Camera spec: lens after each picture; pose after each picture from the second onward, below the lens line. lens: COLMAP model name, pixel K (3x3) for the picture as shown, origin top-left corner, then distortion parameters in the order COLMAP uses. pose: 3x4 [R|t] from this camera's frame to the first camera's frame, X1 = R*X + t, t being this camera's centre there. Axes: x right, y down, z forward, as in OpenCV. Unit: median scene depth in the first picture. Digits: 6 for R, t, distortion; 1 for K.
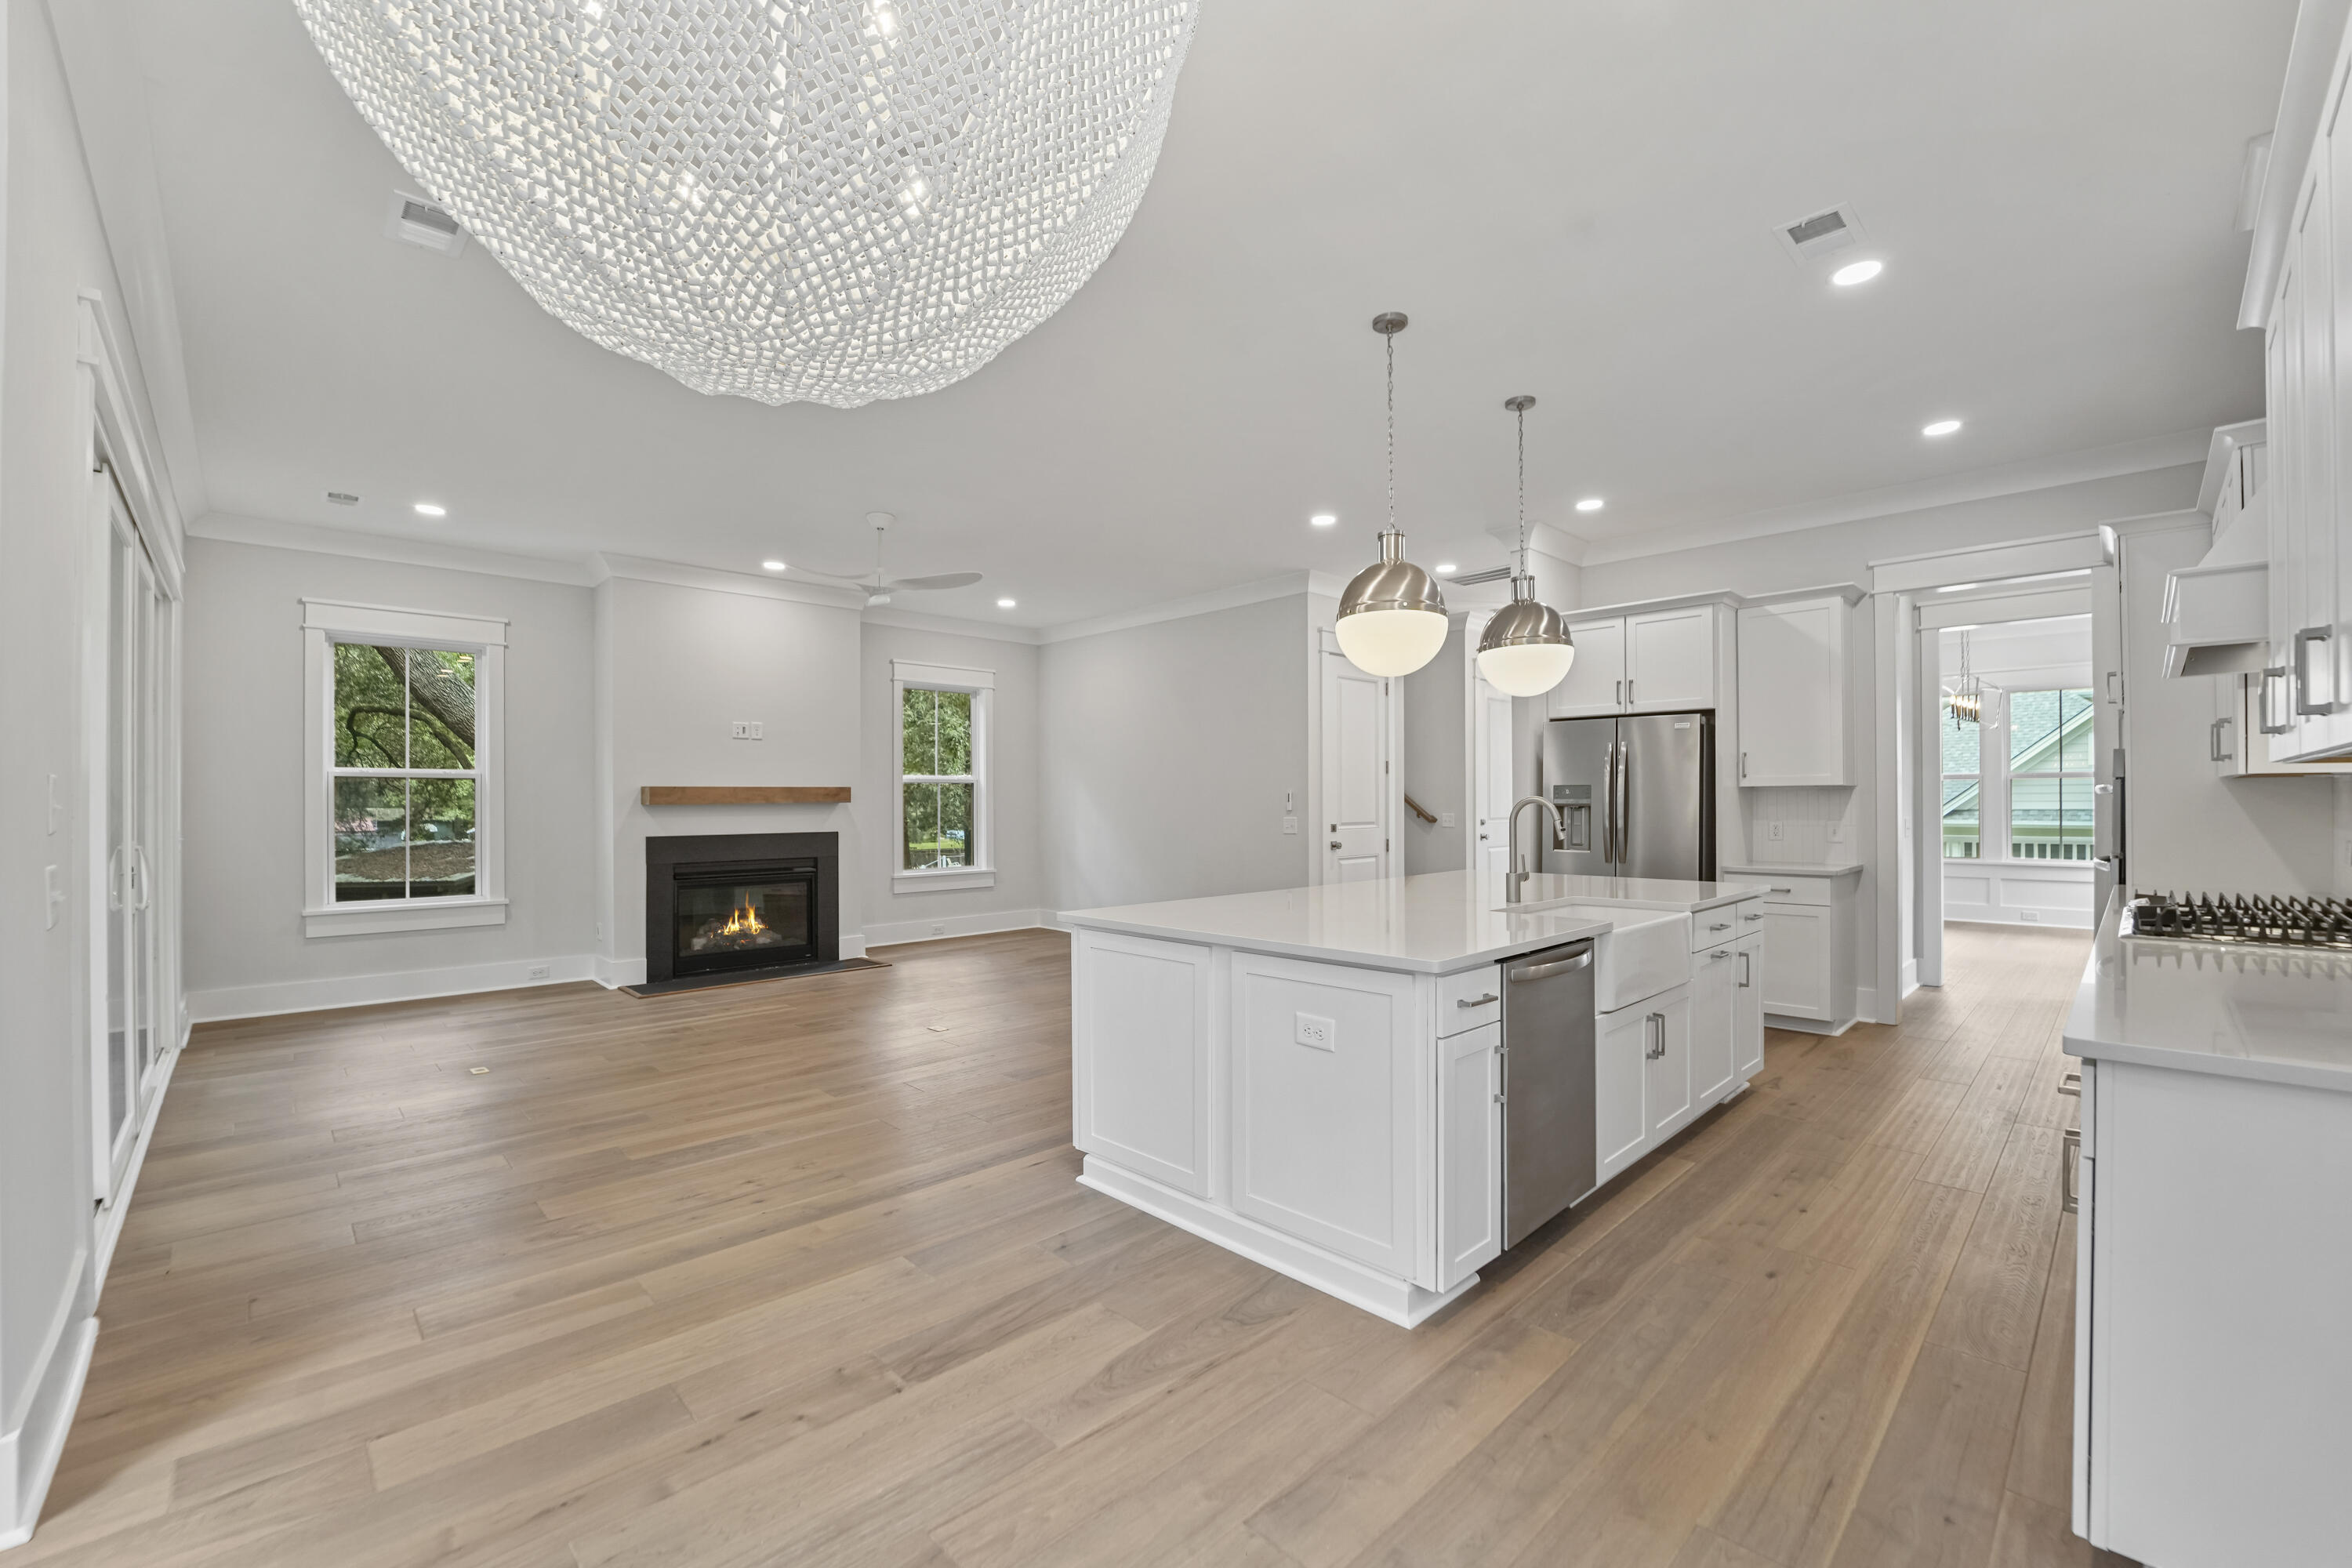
lens RADIAL K [[964.6, 0, 1173.9], [0, 964.6, 797.6], [0, 0, 1]] dist [-0.023596, 0.001122]
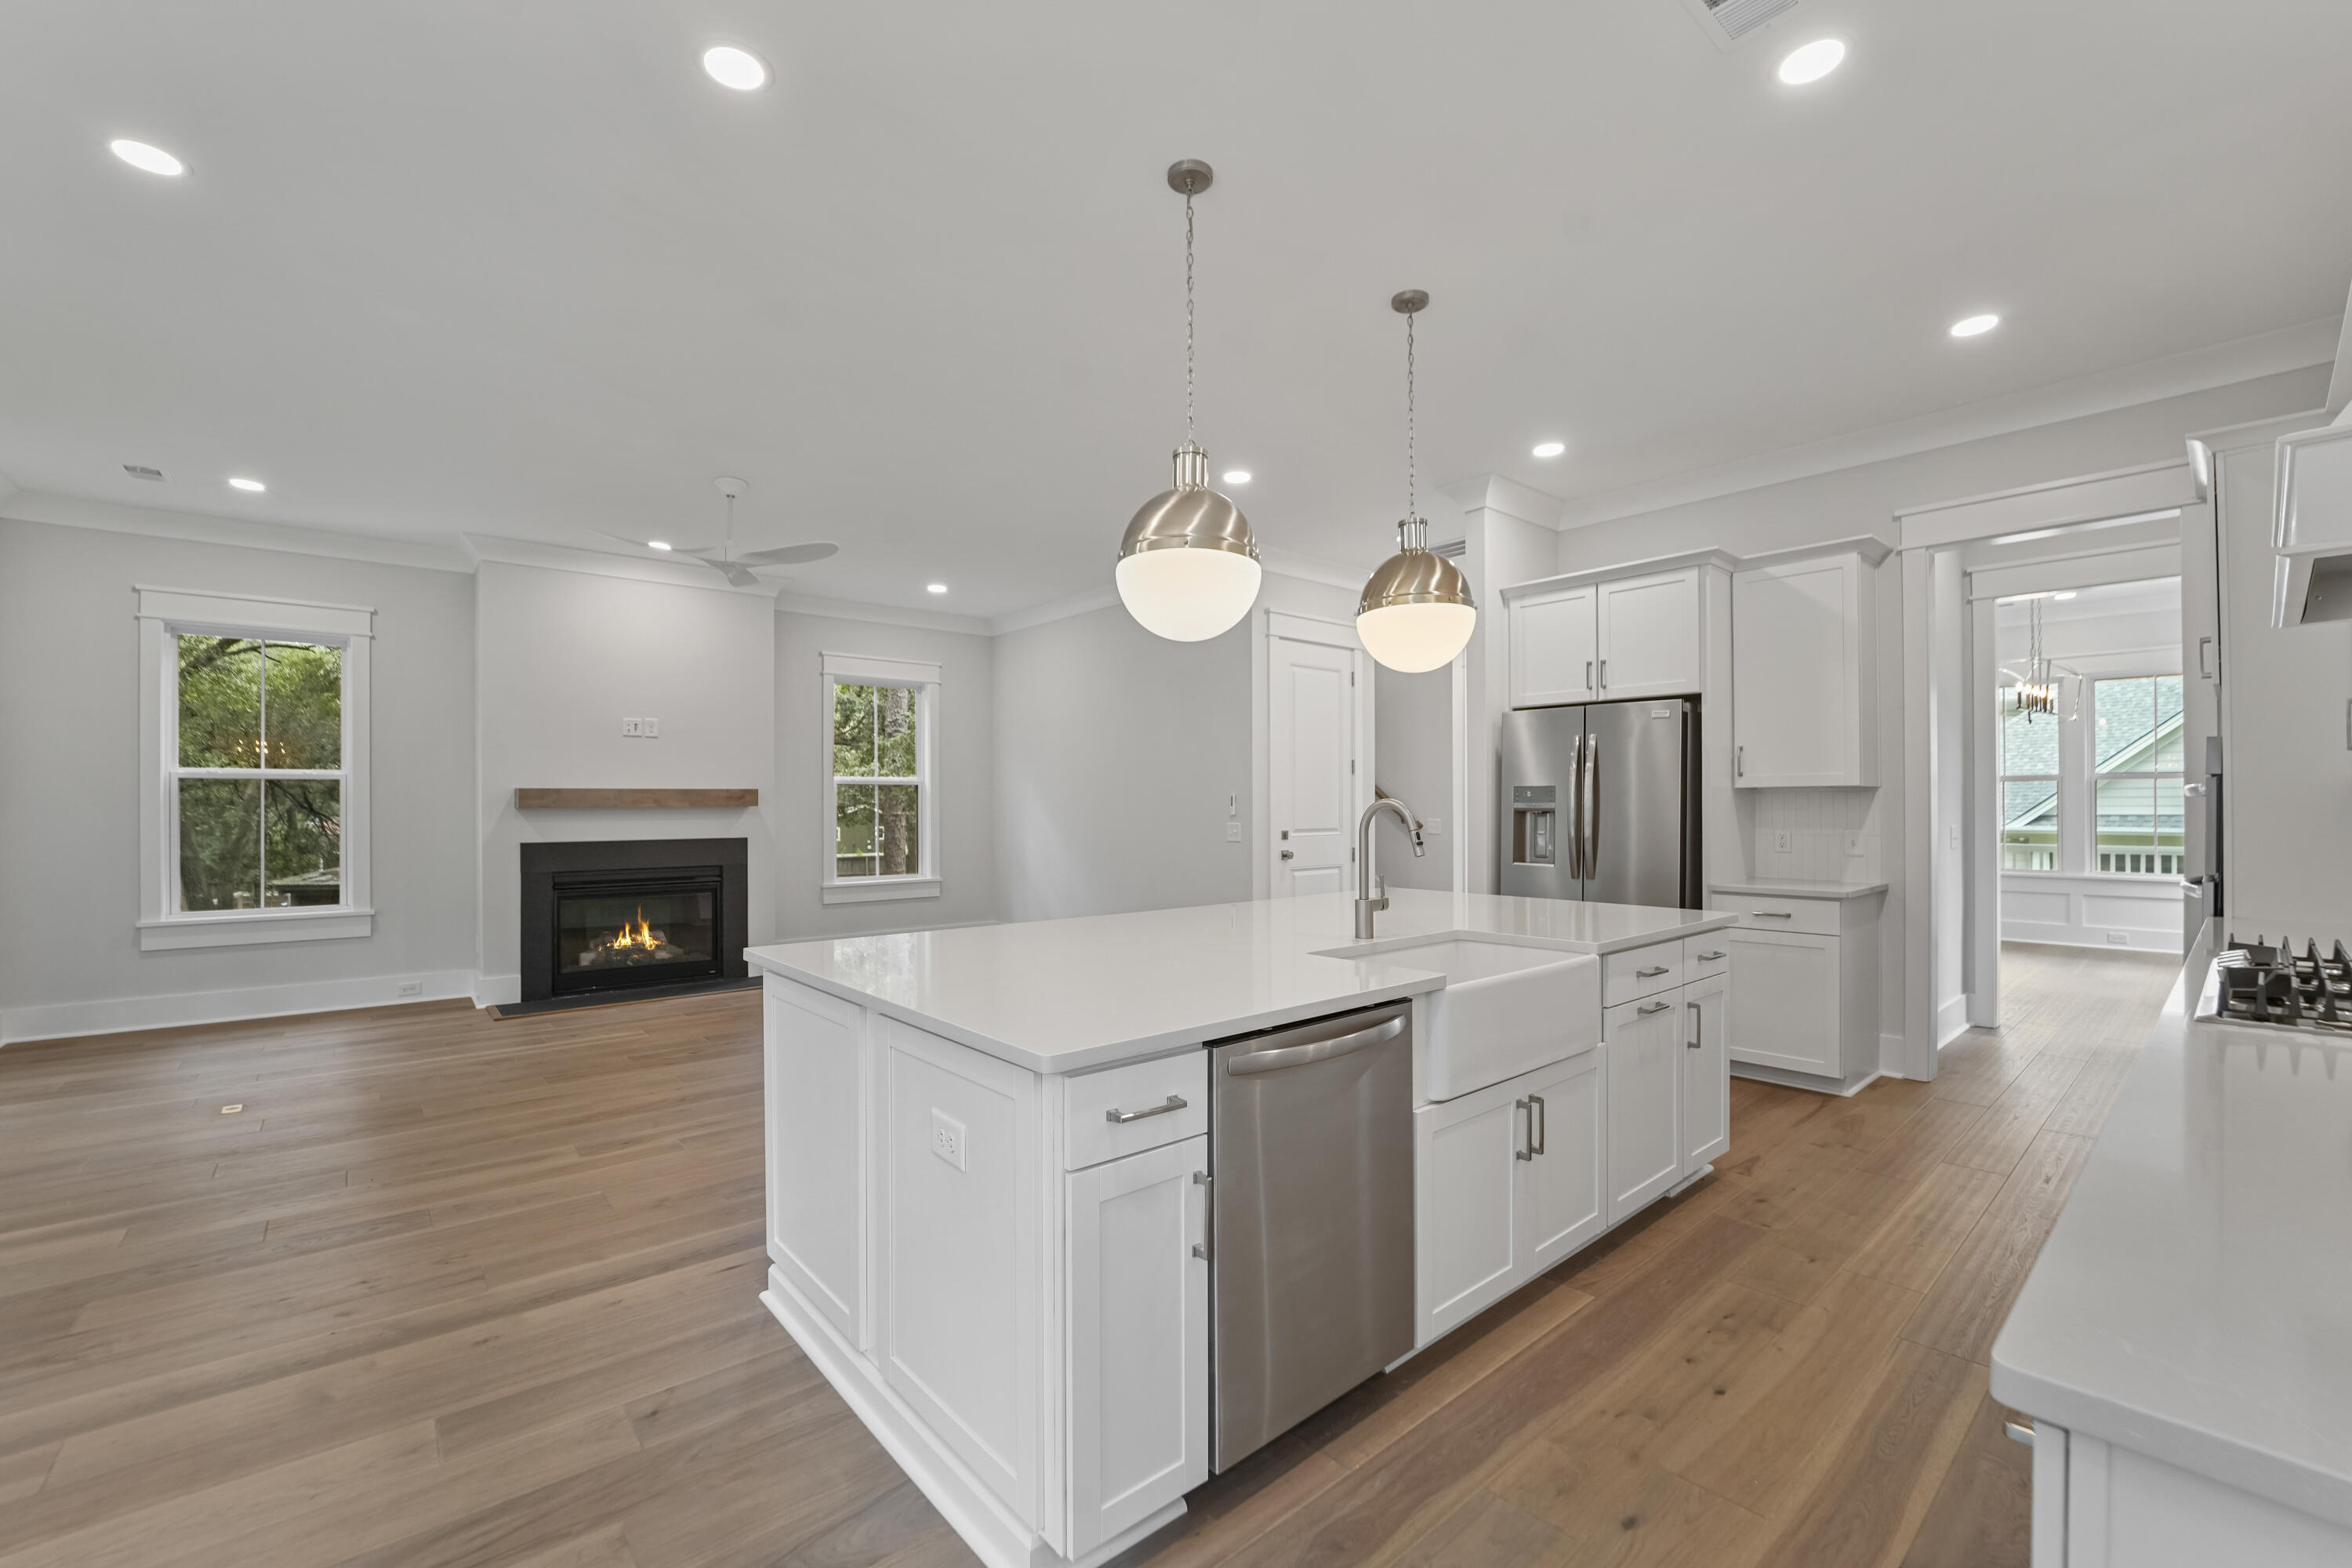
lens RADIAL K [[964.6, 0, 1176.3], [0, 964.6, 802.1], [0, 0, 1]] dist [-0.023596, 0.001122]
pose [[0.998256, 0.000620, -0.059027, 0.197601], [-0.000571, 0.999999, 0.000849, 0.000726], [0.059028, -0.000814, 0.998256, 0.182839]]
